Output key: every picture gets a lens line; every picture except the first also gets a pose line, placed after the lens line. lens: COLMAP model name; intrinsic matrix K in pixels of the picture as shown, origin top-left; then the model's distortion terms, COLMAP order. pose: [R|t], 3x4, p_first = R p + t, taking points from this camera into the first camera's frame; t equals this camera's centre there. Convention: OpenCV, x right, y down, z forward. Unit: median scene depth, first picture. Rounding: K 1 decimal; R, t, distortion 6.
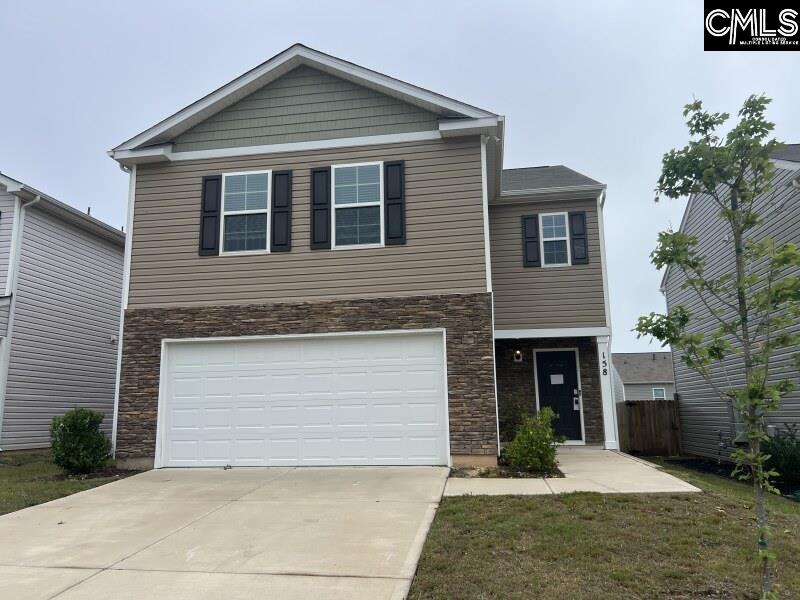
lens RADIAL K [[599.3, 0, 399.7], [0, 599.3, 300.0], [0, 0, 1]] dist [-0.007603, -0.003955]
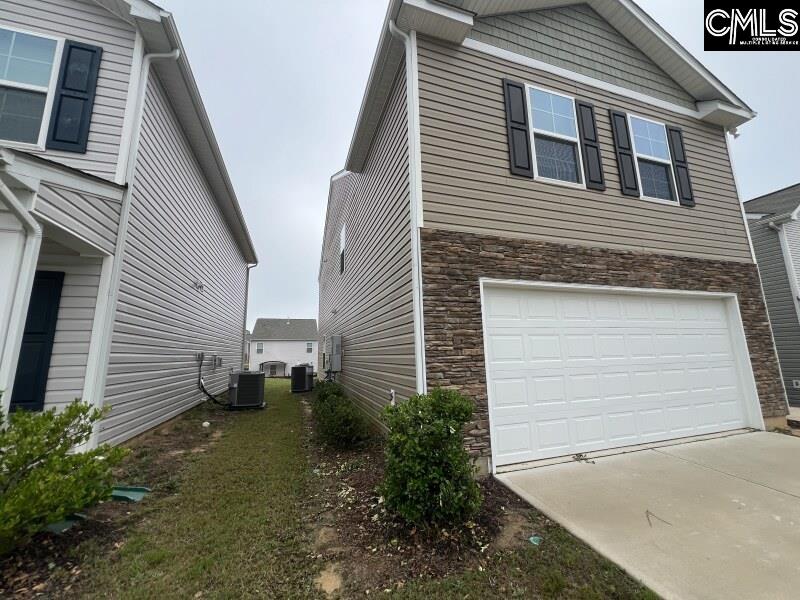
lens RADIAL K [[322.5, 0, 399.2], [0, 322.5, 298.6], [0, 0, 1]] dist [0.002913, -0.000612]
pose [[0.893221, 0.076220, 0.443110, -0.647424], [-0.076207, 0.996932, -0.017866, 0.103932], [-0.443112, -0.017810, 0.896289, 0.713456]]
